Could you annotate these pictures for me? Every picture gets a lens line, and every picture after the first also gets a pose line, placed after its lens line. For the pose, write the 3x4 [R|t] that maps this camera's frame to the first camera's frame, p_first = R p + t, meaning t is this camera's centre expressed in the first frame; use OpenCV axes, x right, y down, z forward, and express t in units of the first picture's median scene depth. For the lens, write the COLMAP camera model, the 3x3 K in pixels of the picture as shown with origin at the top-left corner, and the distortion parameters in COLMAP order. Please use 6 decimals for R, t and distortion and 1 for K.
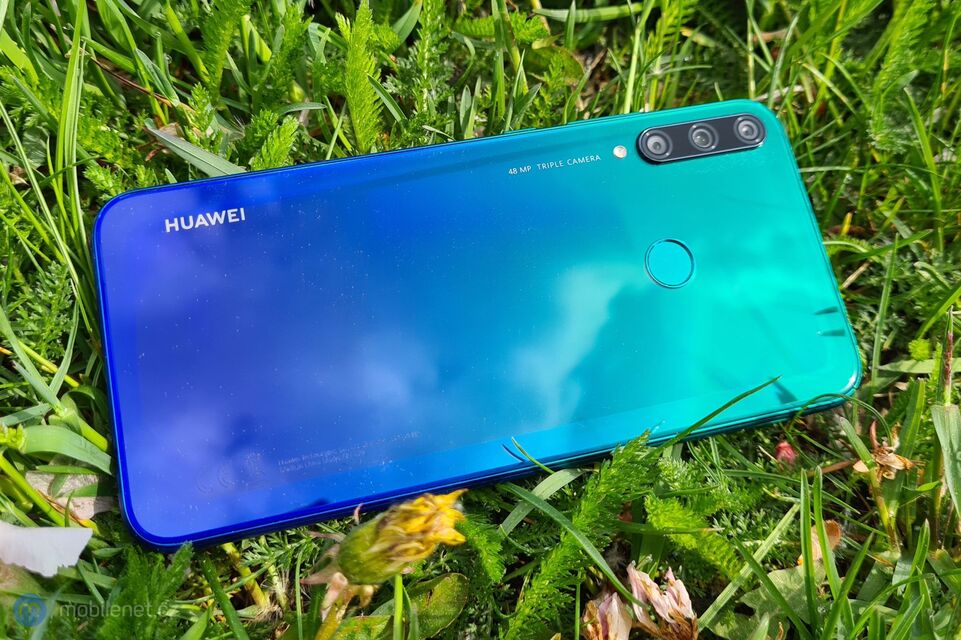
lens RADIAL K [[732.3, 0, 480.5], [0, 732.3, 319.2], [0, 0, 1]] dist [-0.007755, 0.000760]
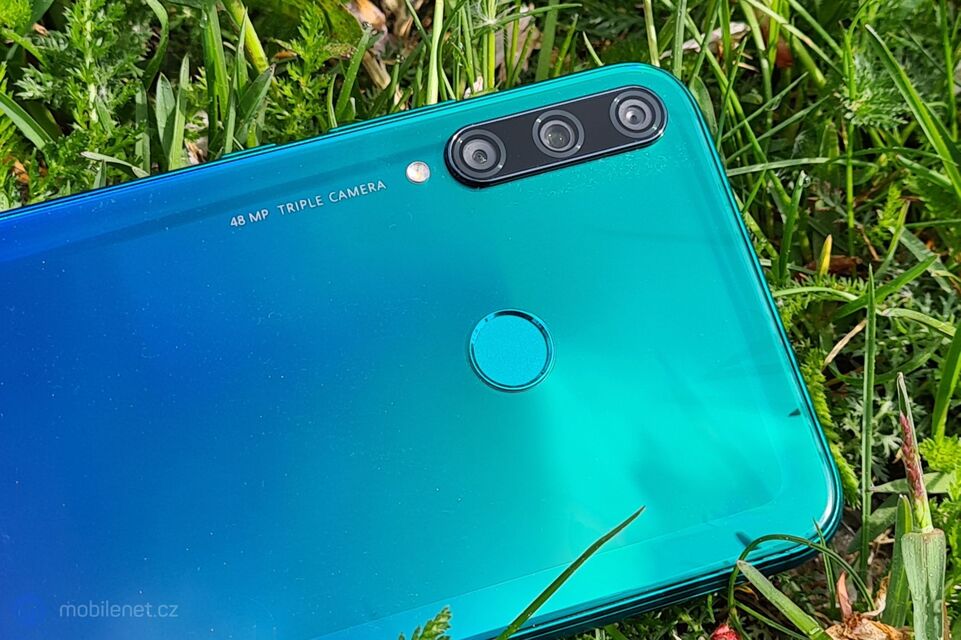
lens RADIAL K [[732.3, 0, 480.5], [0, 732.3, 321.1], [0, 0, 1]] dist [-0.007755, 0.000760]
pose [[0.997326, -0.073077, -0.000343, 0.228112], [0.072652, 0.991001, 0.112420, -0.168052], [-0.007876, -0.112144, 0.993661, 0.383959]]
